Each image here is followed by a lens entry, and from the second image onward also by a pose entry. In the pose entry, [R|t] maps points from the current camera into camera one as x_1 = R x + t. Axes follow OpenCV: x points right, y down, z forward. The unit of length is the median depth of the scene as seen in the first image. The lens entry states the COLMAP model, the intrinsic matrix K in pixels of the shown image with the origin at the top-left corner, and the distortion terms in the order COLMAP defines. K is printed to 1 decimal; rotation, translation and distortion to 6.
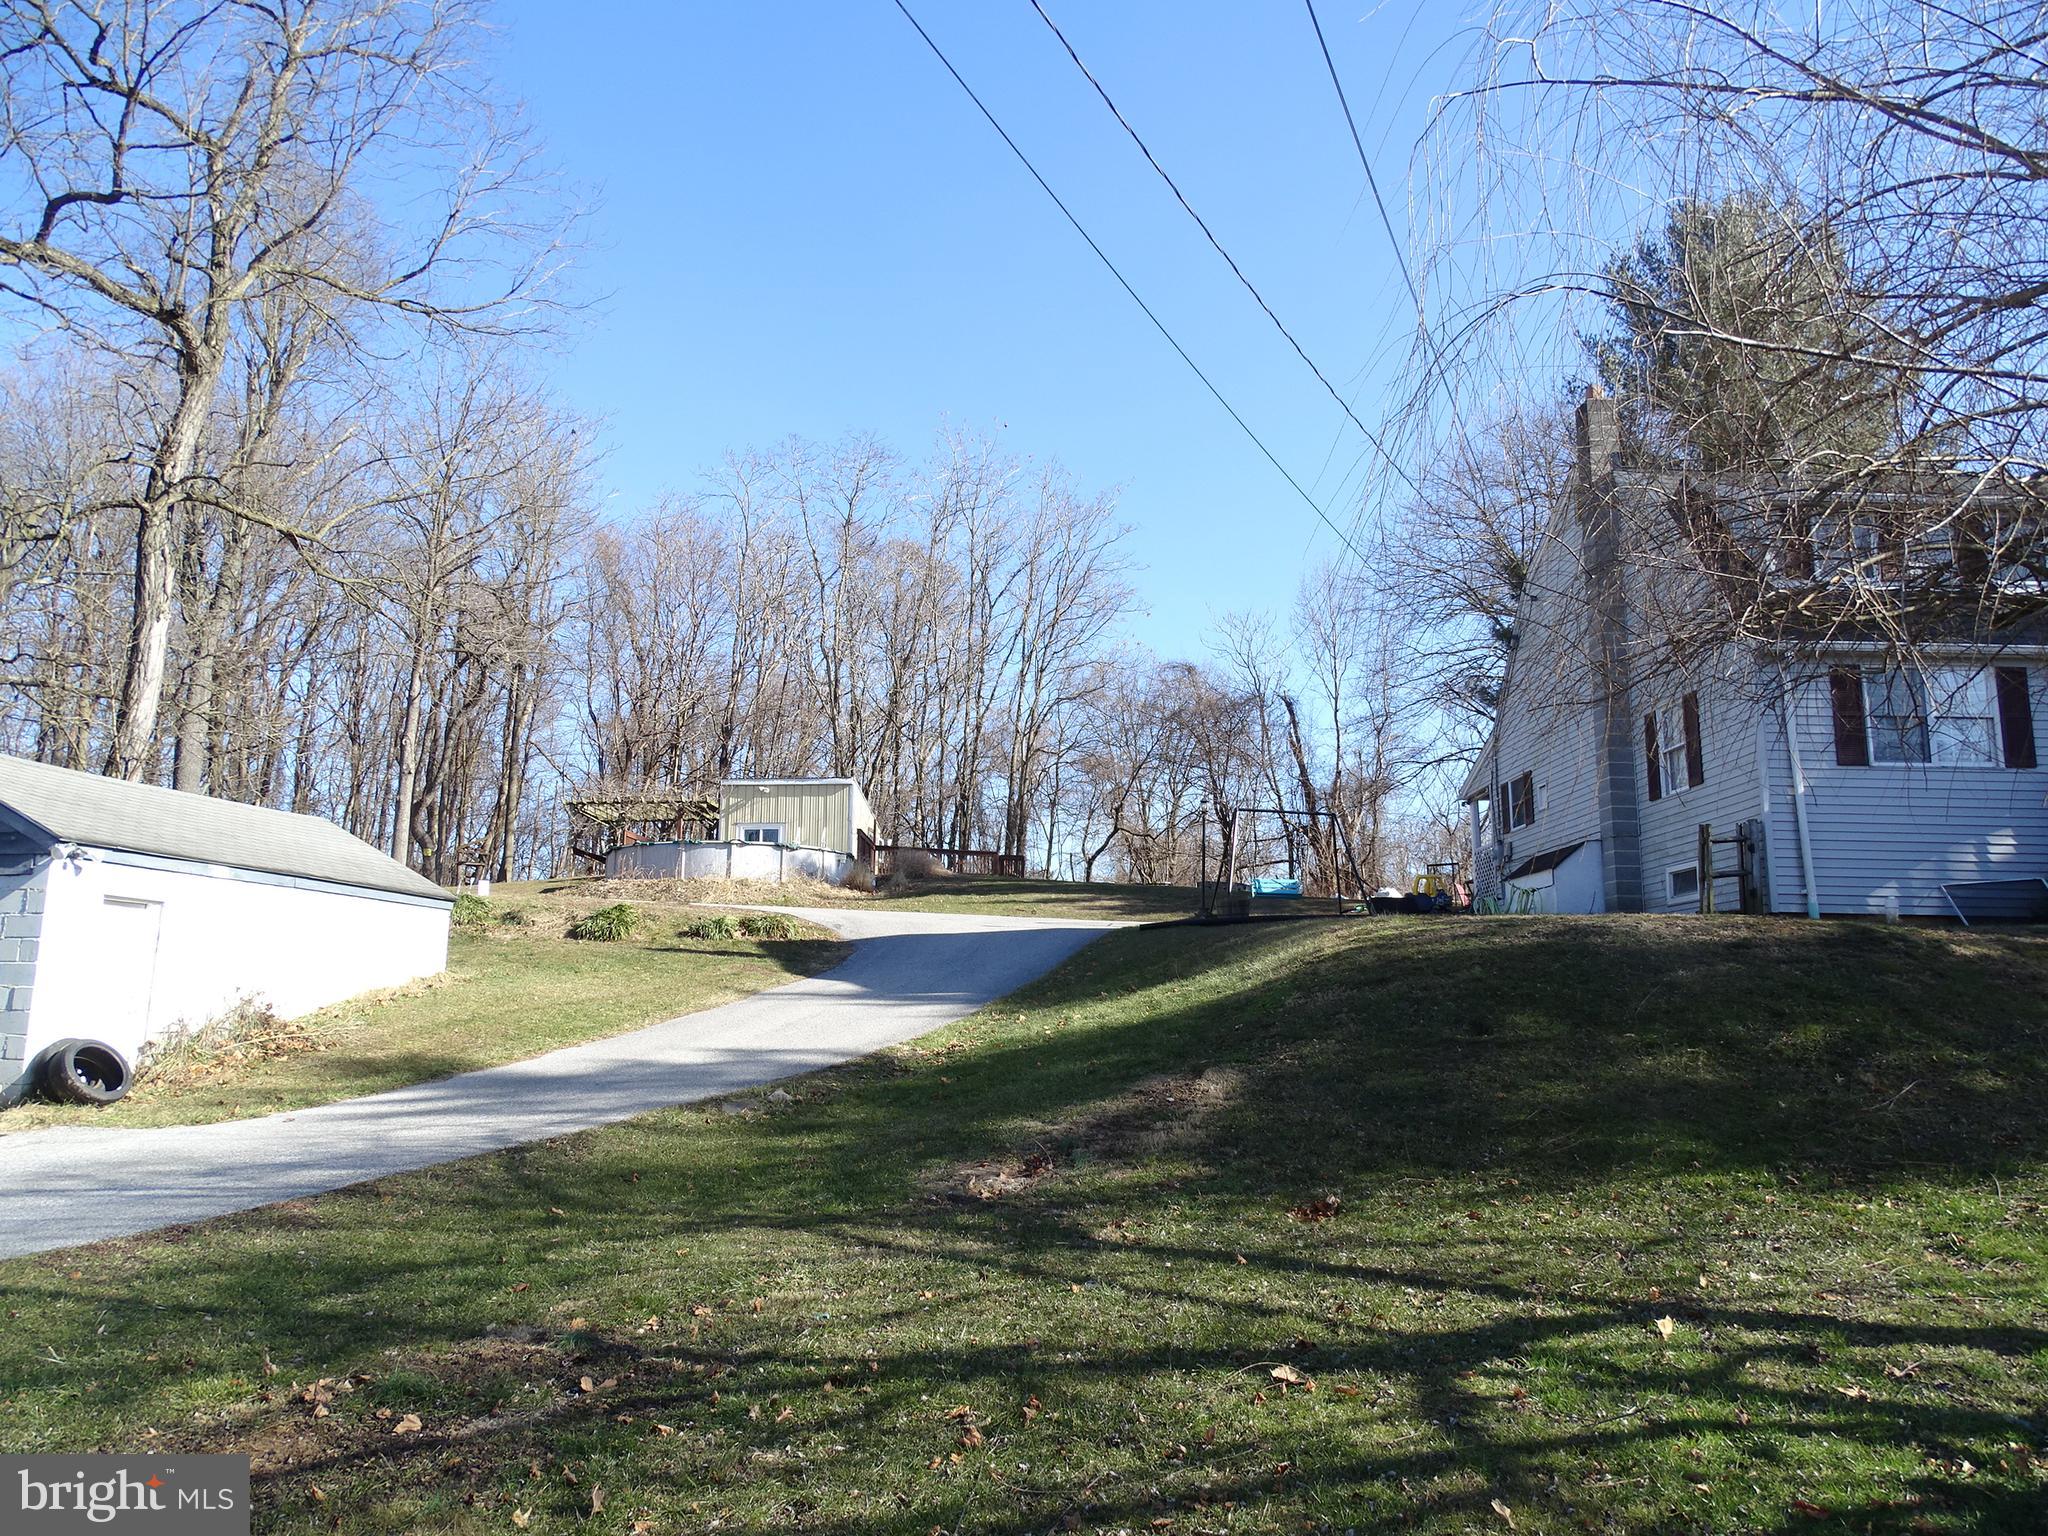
lens RADIAL K [[1476.6, 0, 1023.5], [0, 1476.6, 752.3], [0, 0, 1]] dist [0.001937, 0.004271]
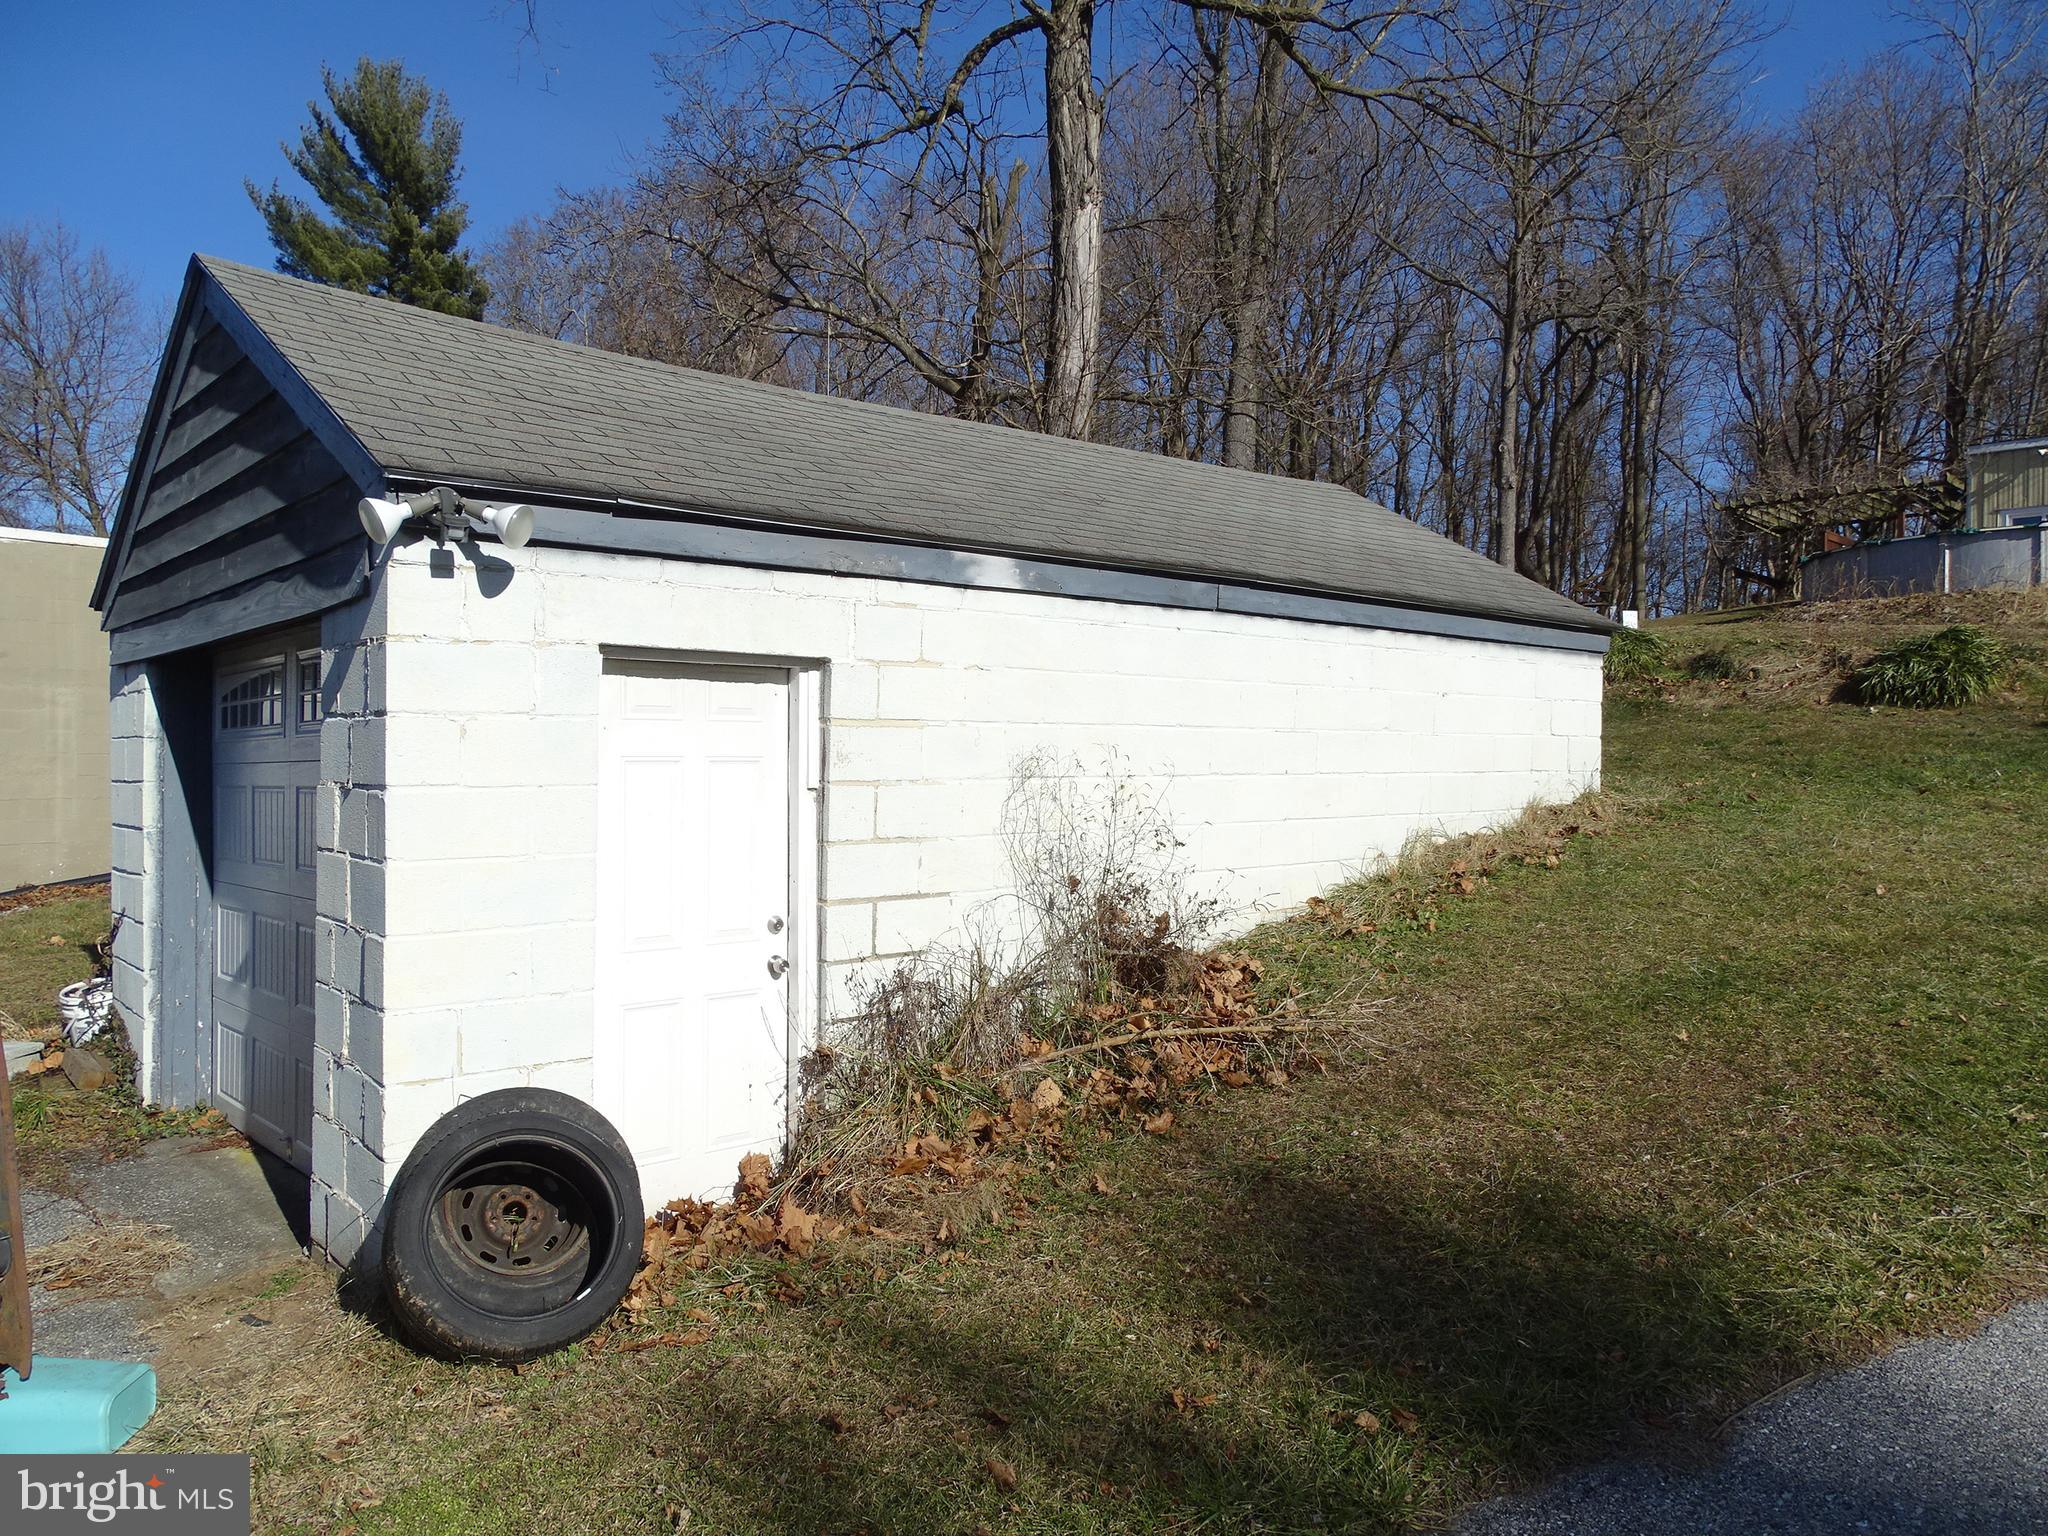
lens RADIAL K [[1476.6, 0, 1019.1], [0, 1476.6, 764.4], [0, 0, 1]] dist [0.001937, 0.004271]
pose [[0.750032, 0.000638, -0.661401, -0.151834], [0.114696, 0.984723, 0.131015, 0.041036], [0.651381, -0.174125, 0.738501, 0.370306]]
